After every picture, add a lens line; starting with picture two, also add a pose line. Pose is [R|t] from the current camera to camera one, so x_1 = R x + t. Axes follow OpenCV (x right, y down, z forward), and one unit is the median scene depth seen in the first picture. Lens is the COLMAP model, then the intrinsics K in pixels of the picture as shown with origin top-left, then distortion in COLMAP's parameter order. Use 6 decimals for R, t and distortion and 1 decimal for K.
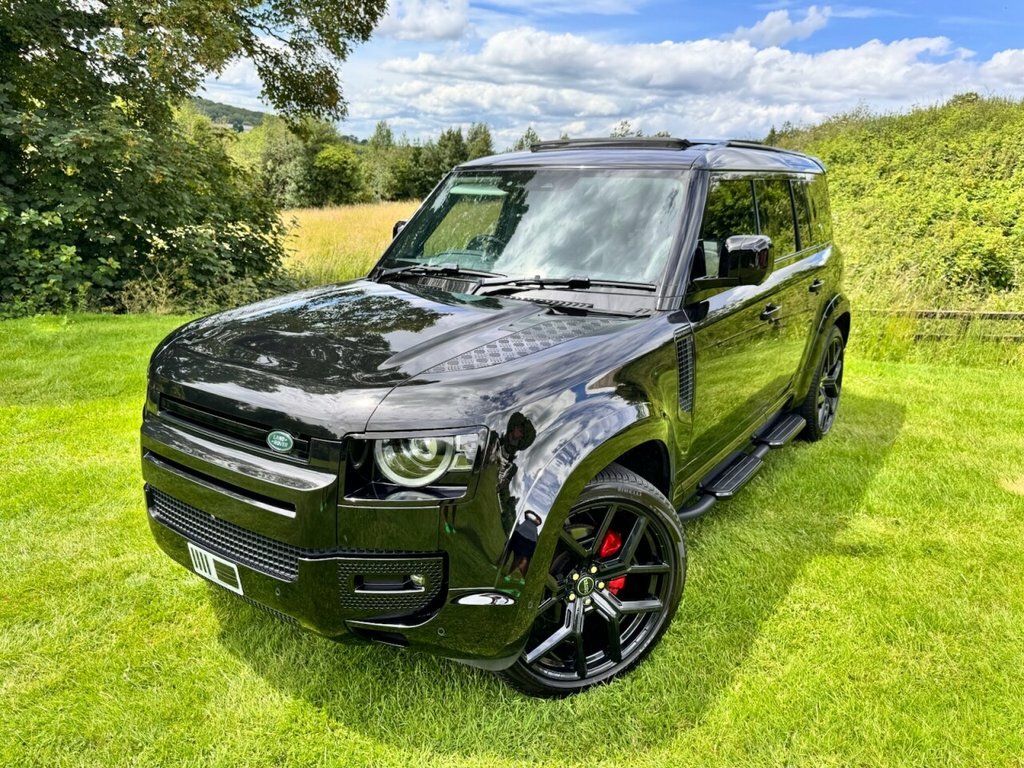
lens RADIAL K [[724.7, 0, 510.3], [0, 724.7, 385.8], [0, 0, 1]] dist [0.025748, -0.035076]
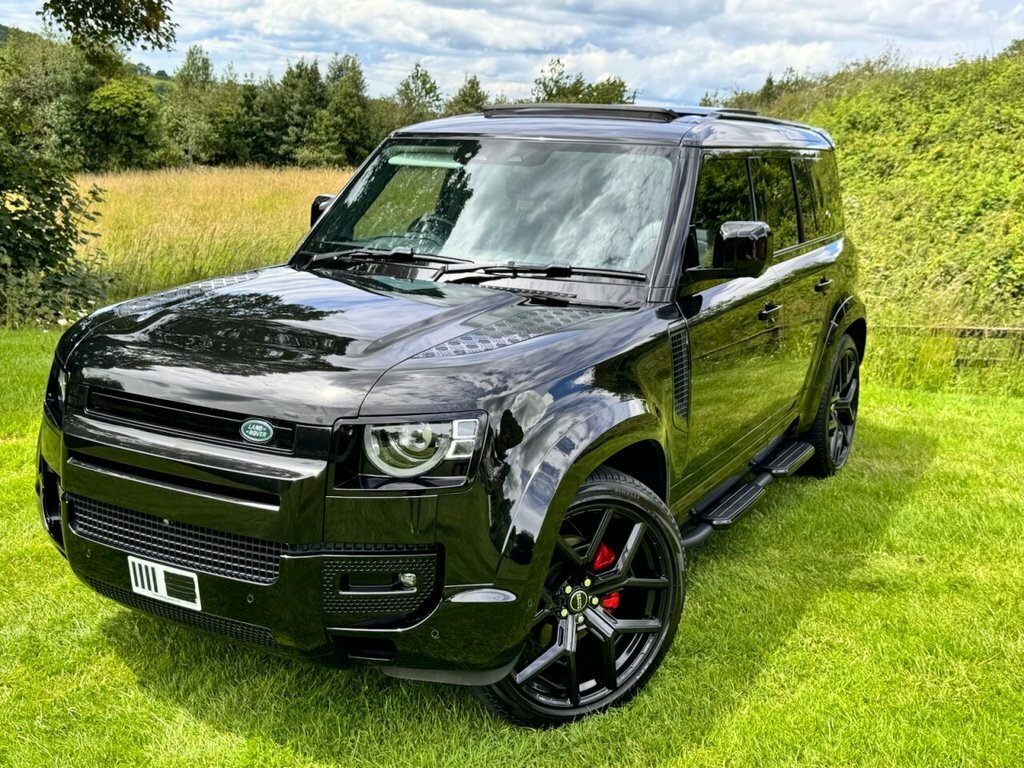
lens RADIAL K [[1089.4, 0, 512.0], [0, 1089.4, 384.0], [0, 0, 1]] dist [0.166483, -0.376168]
pose [[0.993755, 0.002564, 0.111551, -0.081519], [0.004024, 0.998262, -0.058798, 0.053810], [-0.111508, 0.058880, 0.992018, -0.224198]]
